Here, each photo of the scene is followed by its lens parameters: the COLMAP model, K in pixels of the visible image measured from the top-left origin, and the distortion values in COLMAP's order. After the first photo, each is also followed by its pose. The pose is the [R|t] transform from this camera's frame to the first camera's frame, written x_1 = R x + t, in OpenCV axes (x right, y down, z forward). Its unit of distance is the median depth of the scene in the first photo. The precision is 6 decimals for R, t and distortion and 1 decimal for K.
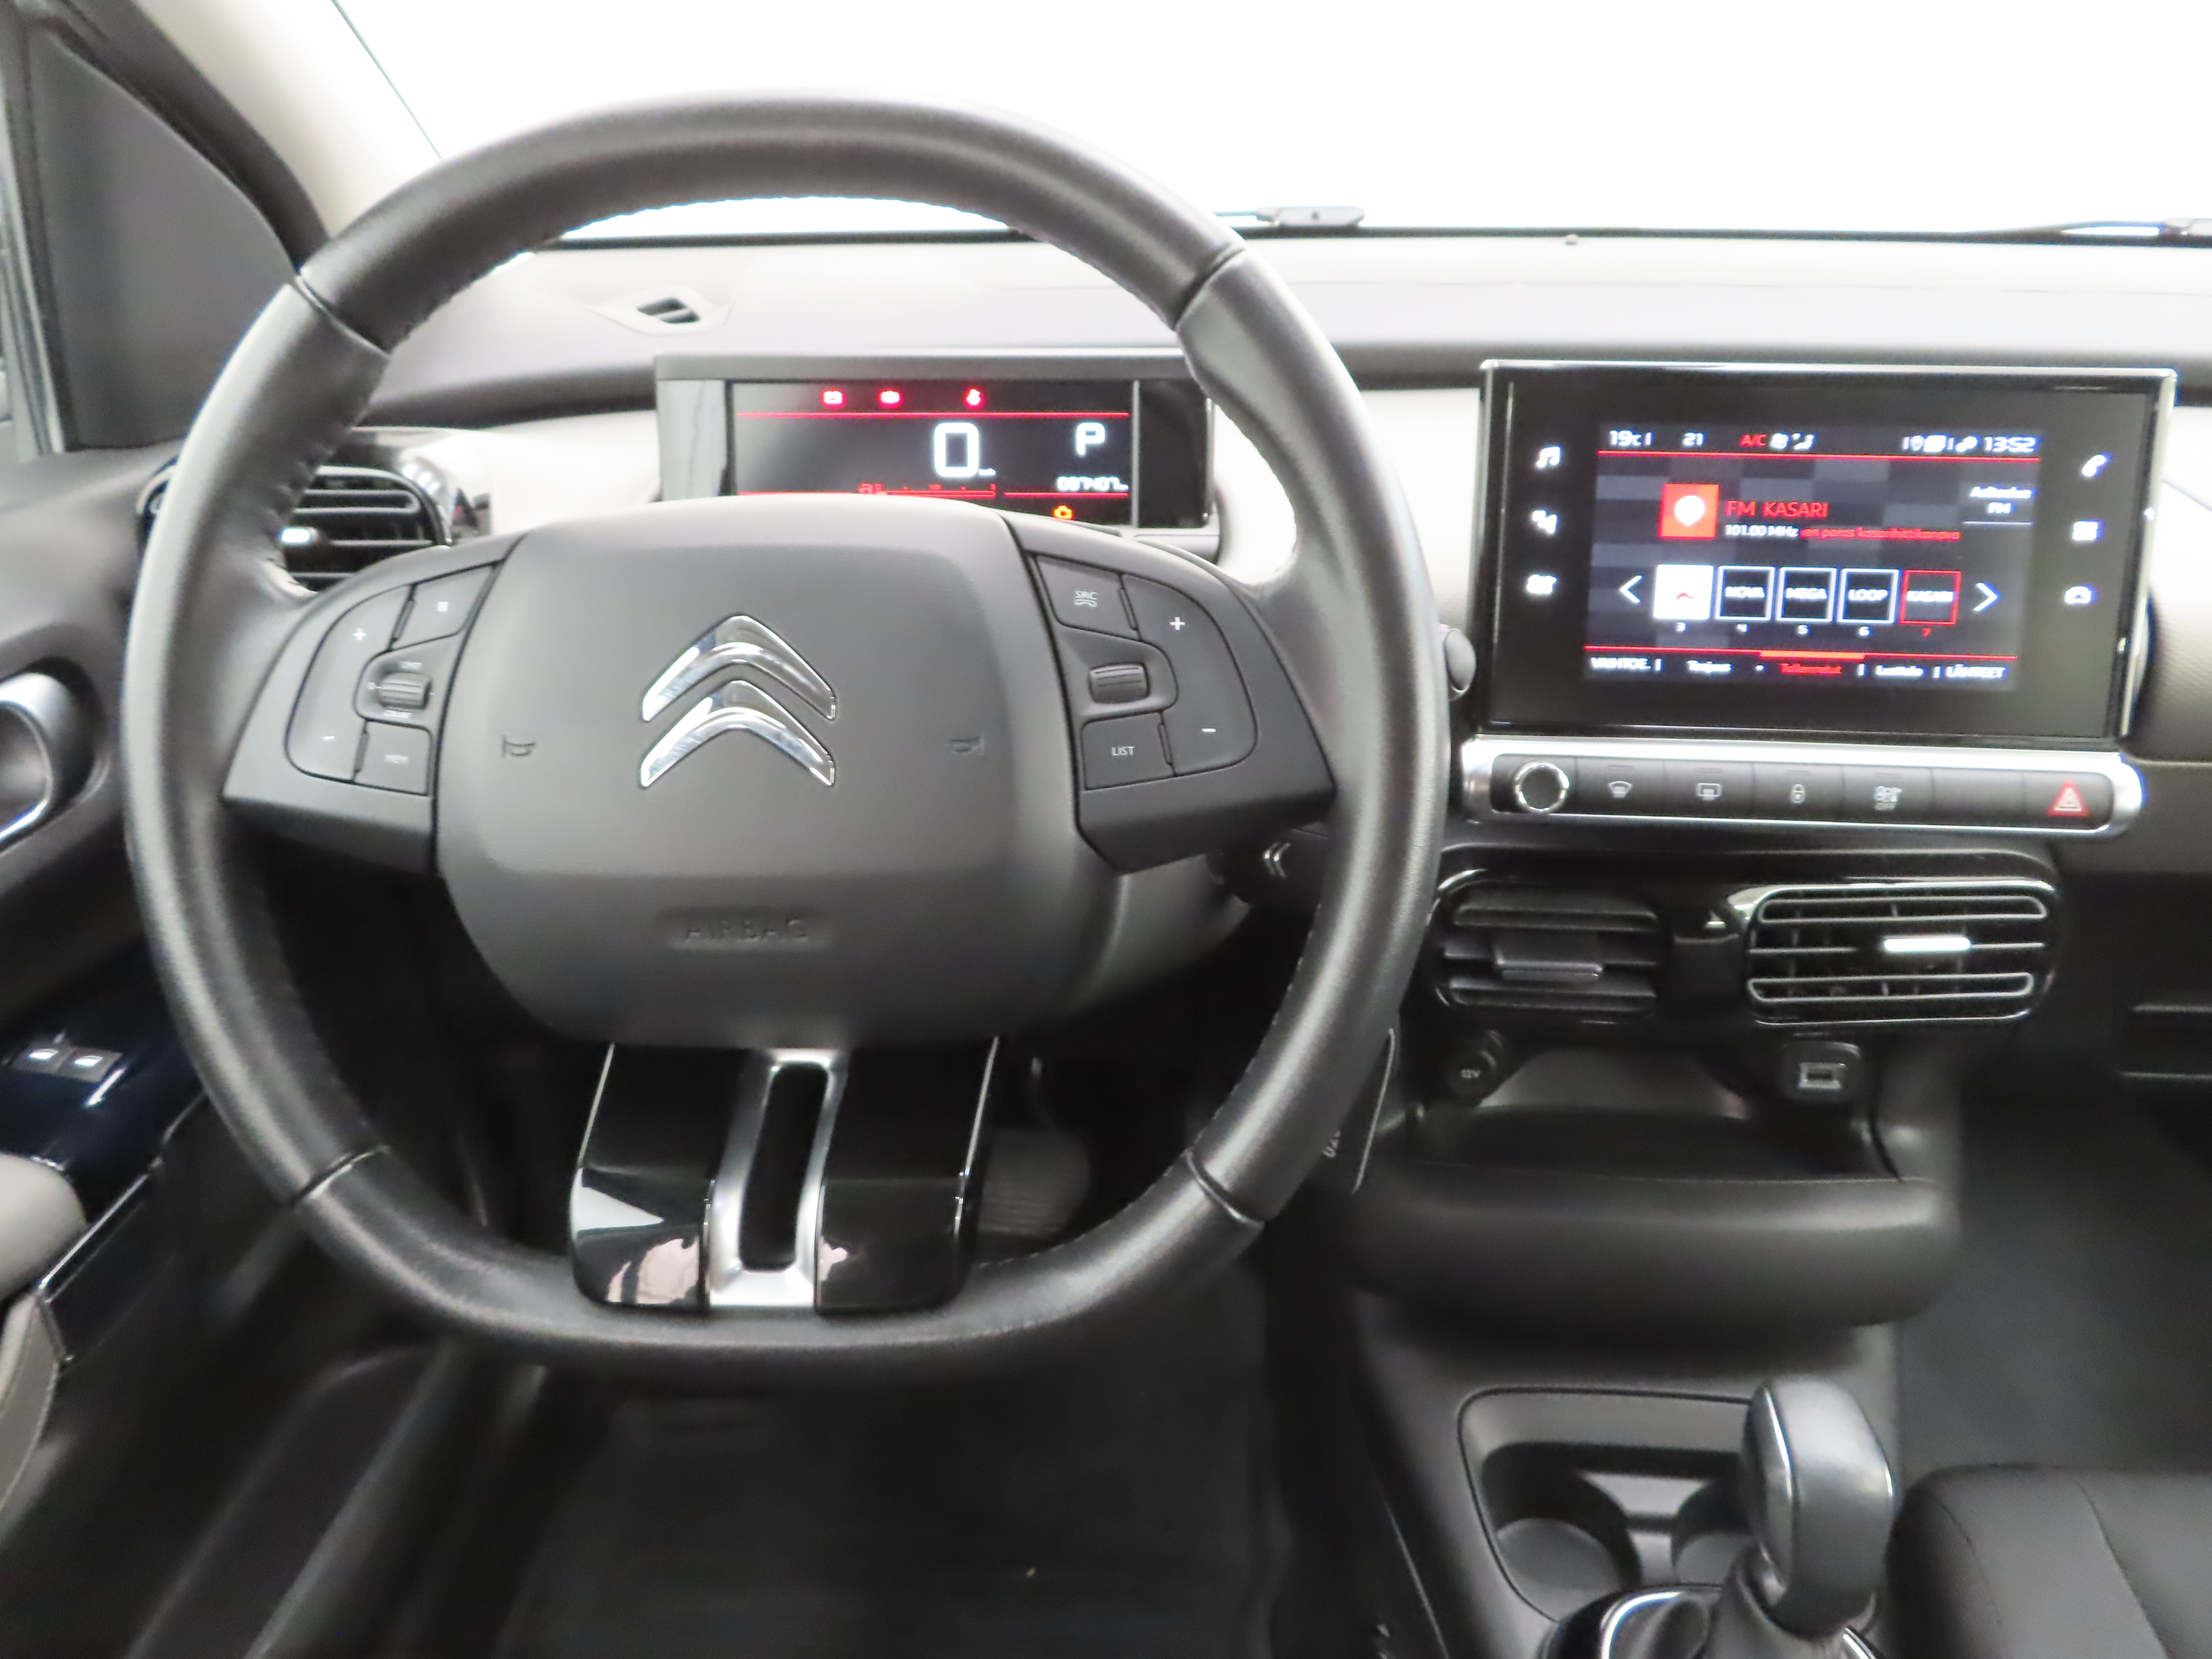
lens RADIAL K [[1543.1, 0, 1106.0], [0, 1543.1, 829.5], [0, 0, 1]] dist [-0.025693, 0.002953]
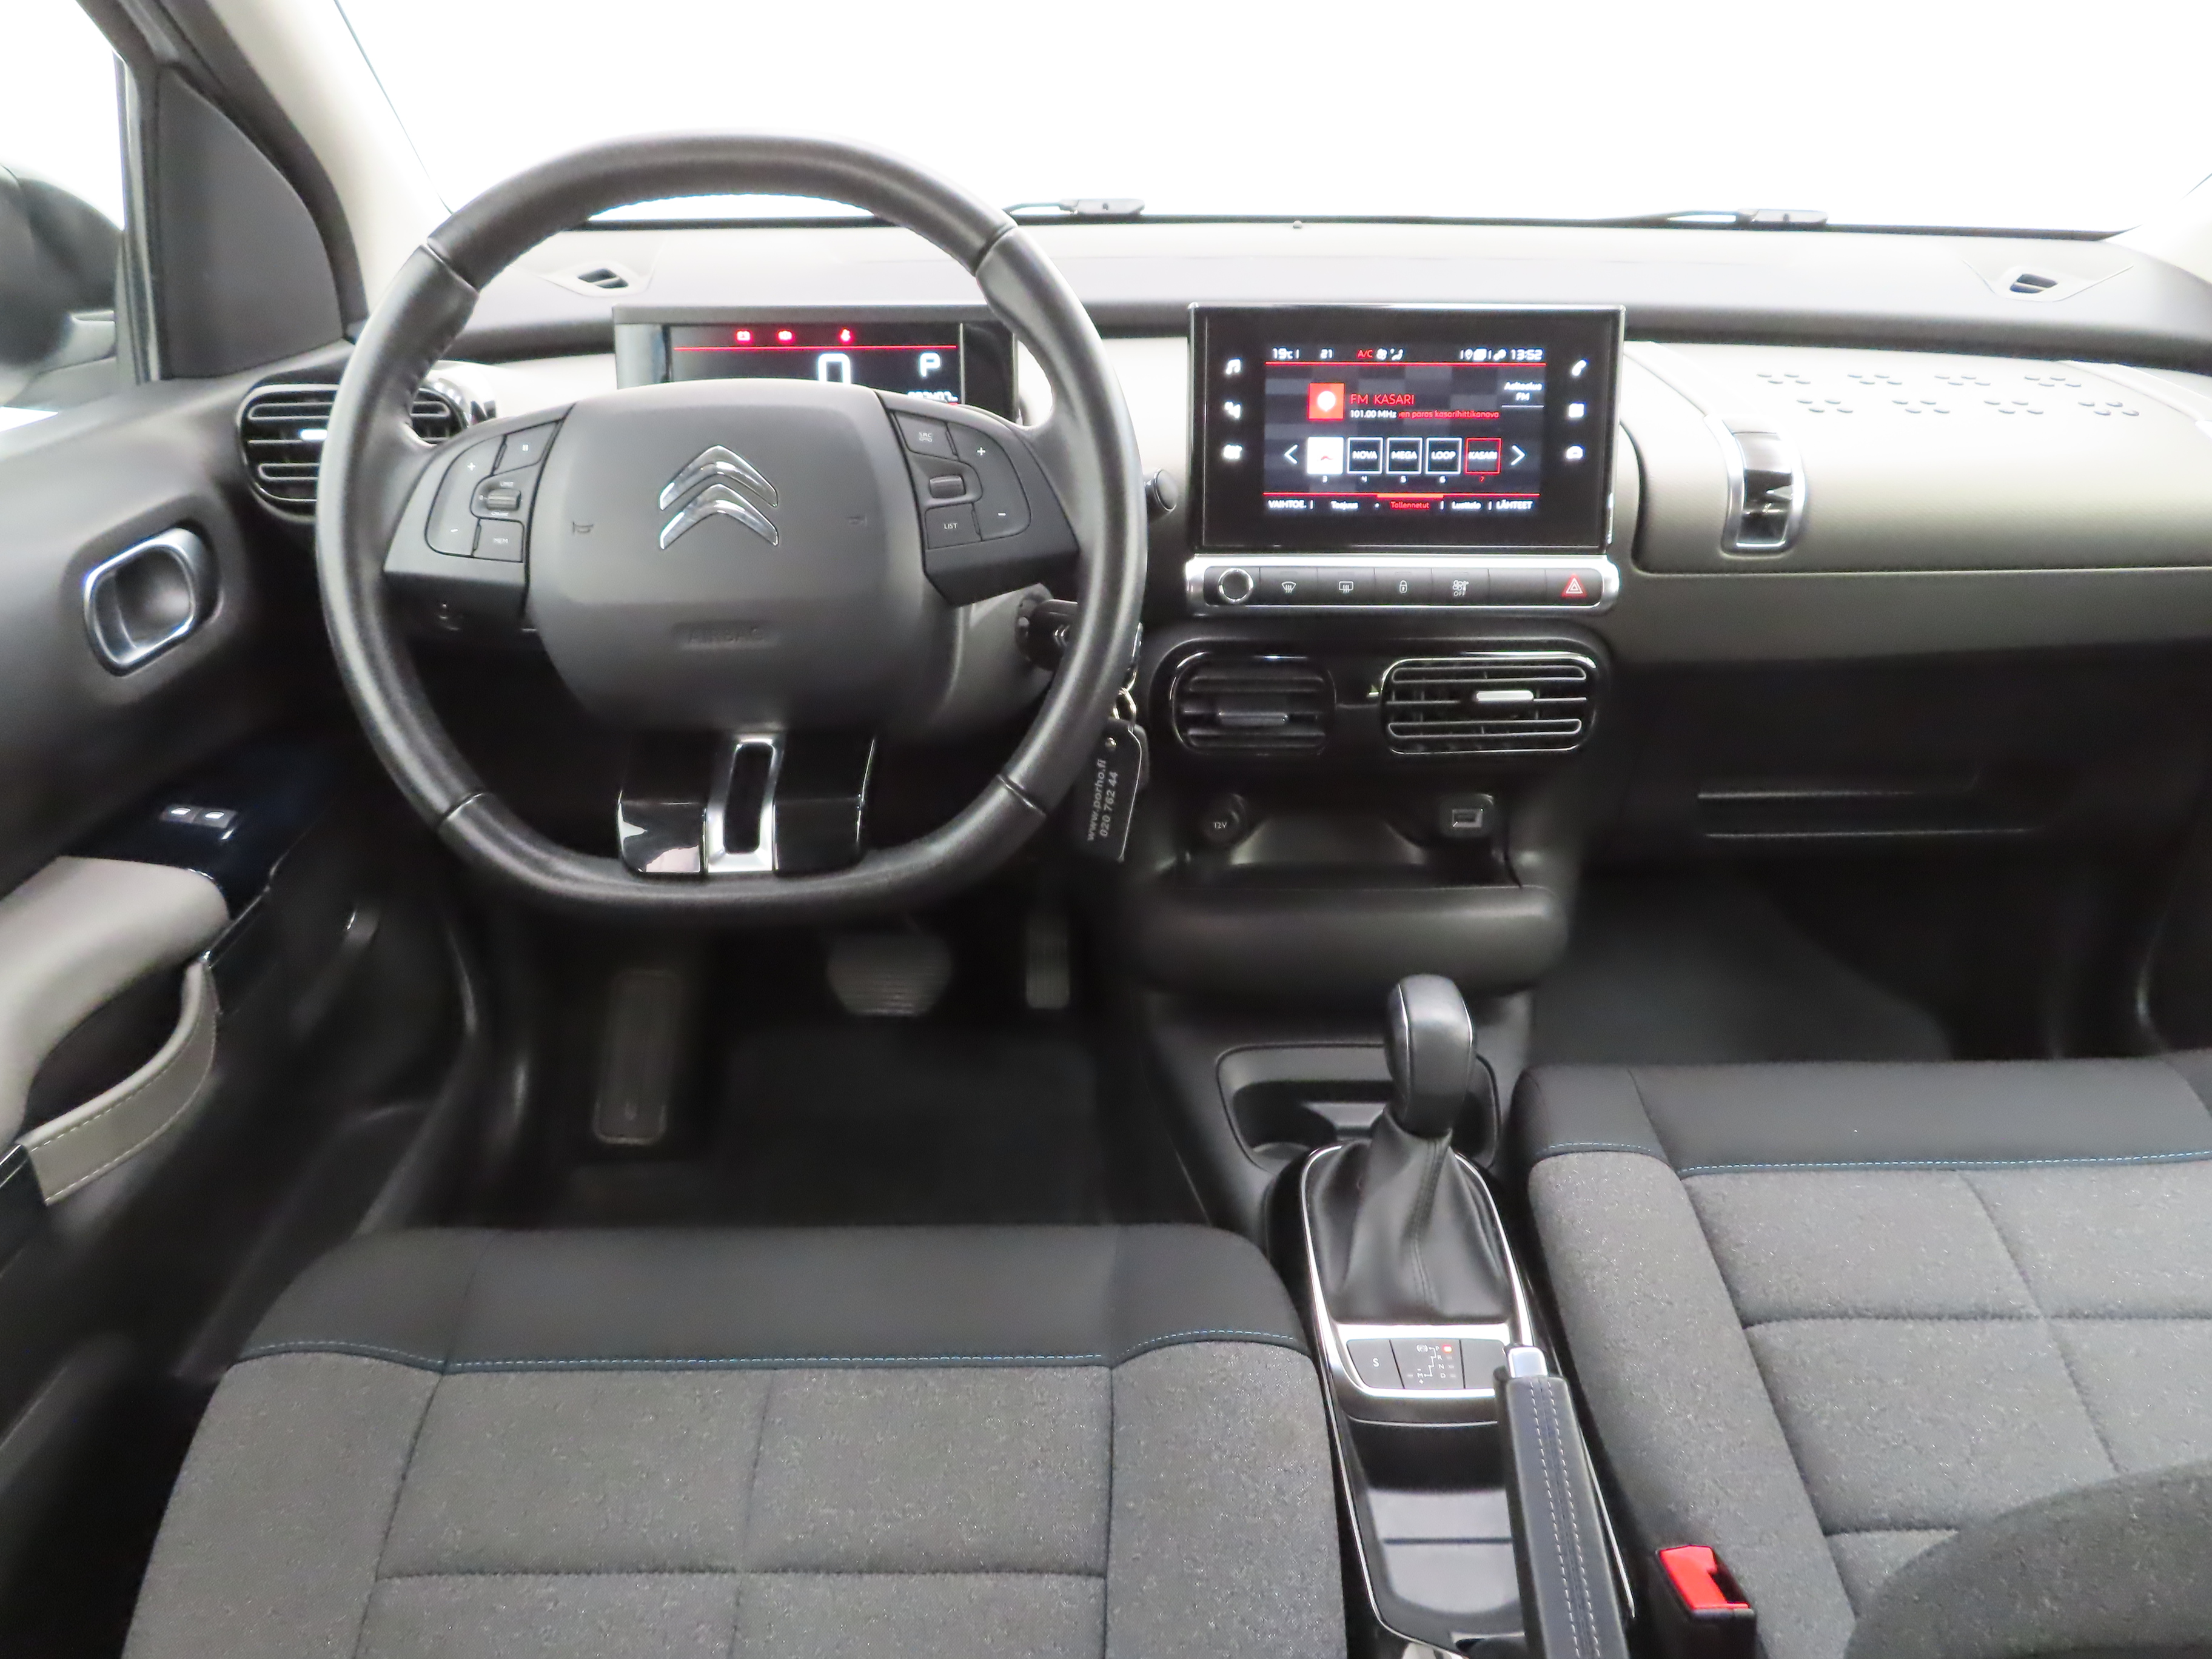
lens RADIAL K [[1543.1, 0, 1106.0], [0, 1543.1, 829.5], [0, 0, 1]] dist [-0.025693, 0.002953]
pose [[0.995647, -0.031239, 0.087817, 0.015913], [0.030729, 0.999502, 0.007147, 0.198360], [-0.087996, -0.004417, 0.996111, -0.499671]]
